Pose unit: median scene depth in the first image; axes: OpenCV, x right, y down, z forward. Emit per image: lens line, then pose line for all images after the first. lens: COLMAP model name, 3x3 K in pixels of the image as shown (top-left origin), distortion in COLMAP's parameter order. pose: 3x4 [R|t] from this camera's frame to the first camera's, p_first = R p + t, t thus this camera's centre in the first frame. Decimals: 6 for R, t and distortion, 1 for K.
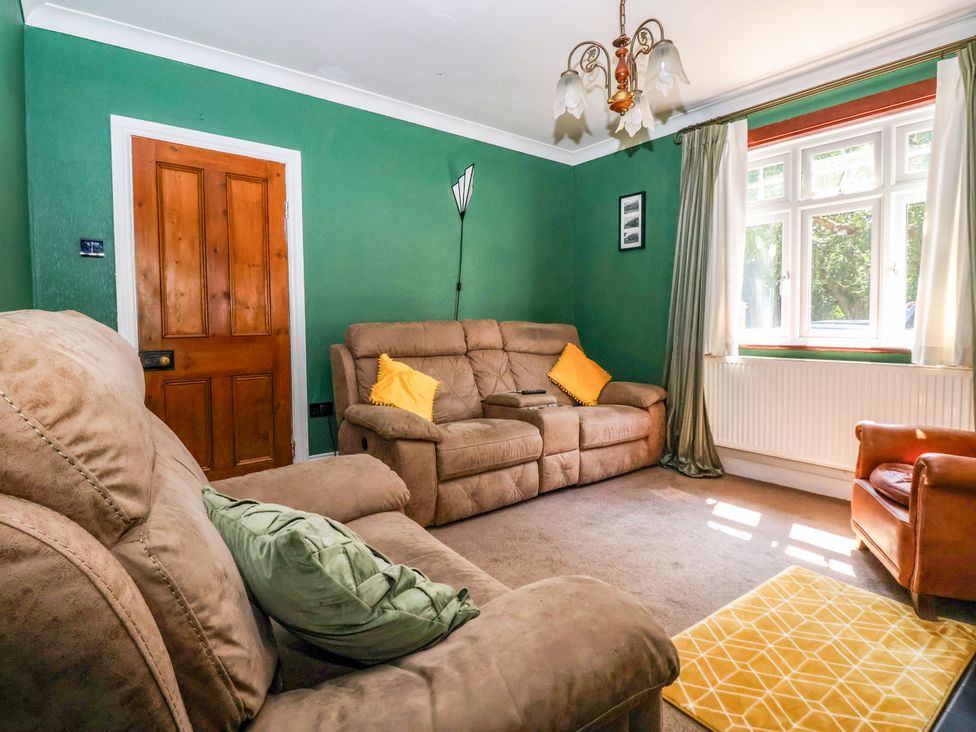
lens RADIAL K [[509.9, 0, 481.1], [0, 509.9, 346.7], [0, 0, 1]] dist [-0.000180, -0.013709]
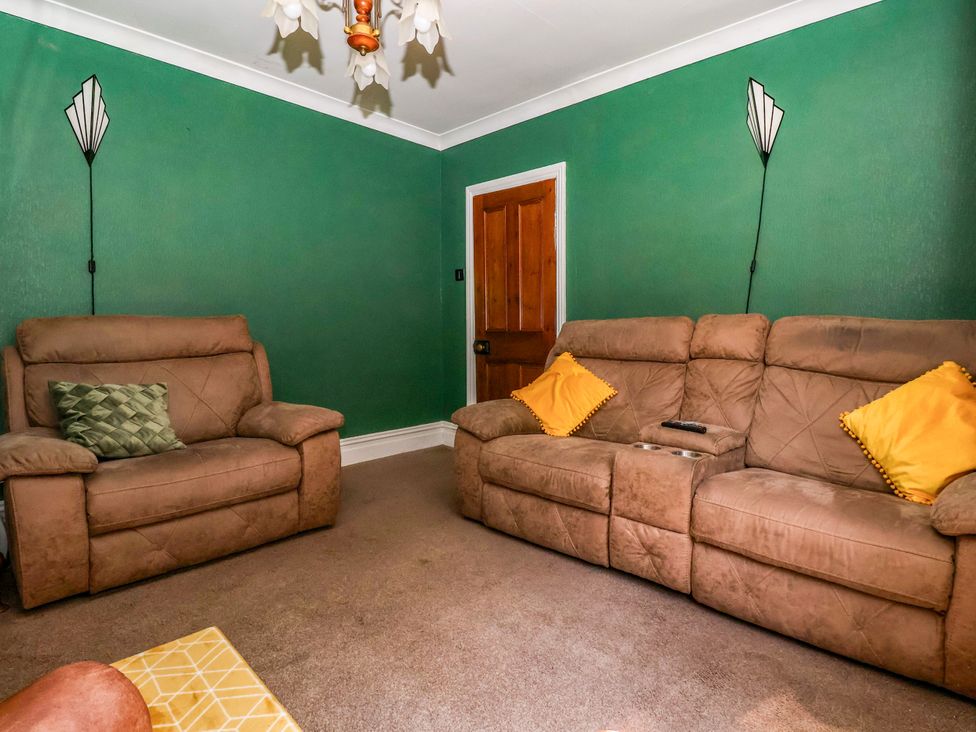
lens RADIAL K [[509.9, 0, 481.1], [0, 509.9, 346.7], [0, 0, 1]] dist [-0.000180, -0.013709]
pose [[0.177348, 0.042717, -0.983221, 0.718363], [-0.045111, 0.998360, 0.035237, -0.022561], [0.983114, 0.038105, 0.178984, 0.671456]]
